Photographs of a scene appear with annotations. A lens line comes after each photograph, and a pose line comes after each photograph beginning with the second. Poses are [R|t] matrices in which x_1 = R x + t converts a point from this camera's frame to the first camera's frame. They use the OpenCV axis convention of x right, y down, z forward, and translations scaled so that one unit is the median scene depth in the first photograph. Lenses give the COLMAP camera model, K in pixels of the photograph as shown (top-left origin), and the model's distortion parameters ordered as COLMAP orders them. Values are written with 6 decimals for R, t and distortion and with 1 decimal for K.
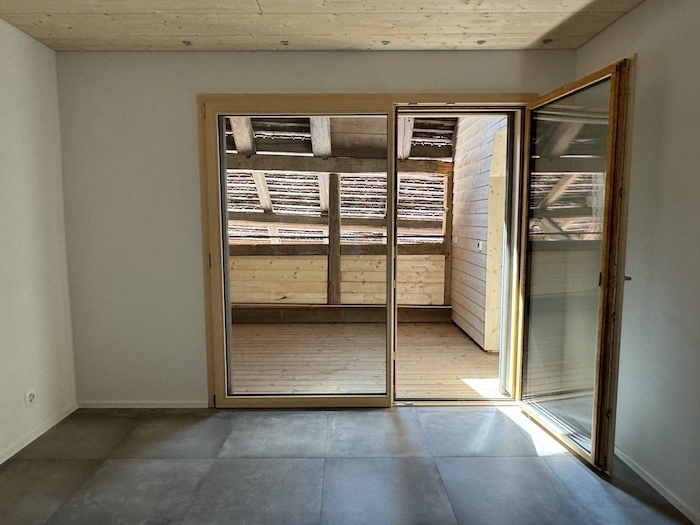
lens RADIAL K [[463.6, 0, 348.8], [0, 463.6, 264.2], [0, 0, 1]] dist [-0.005668, 0.004533]
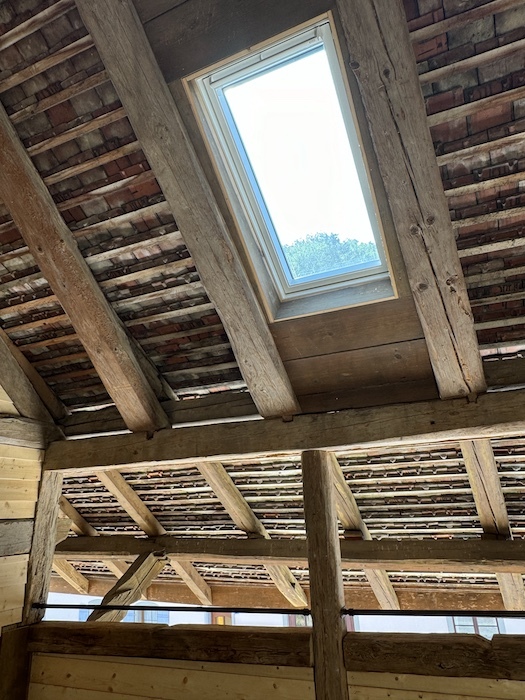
lens RADIAL K [[463.6, 0, 259.8], [0, 463.6, 347.2], [0, 0, 1]] dist [-0.005668, 0.004533]
pose [[0.900020, -0.197888, -0.388336, 0.114129], [0.012314, 0.902177, -0.431190, -0.092598], [0.435675, 0.383298, 0.814414, 0.569875]]
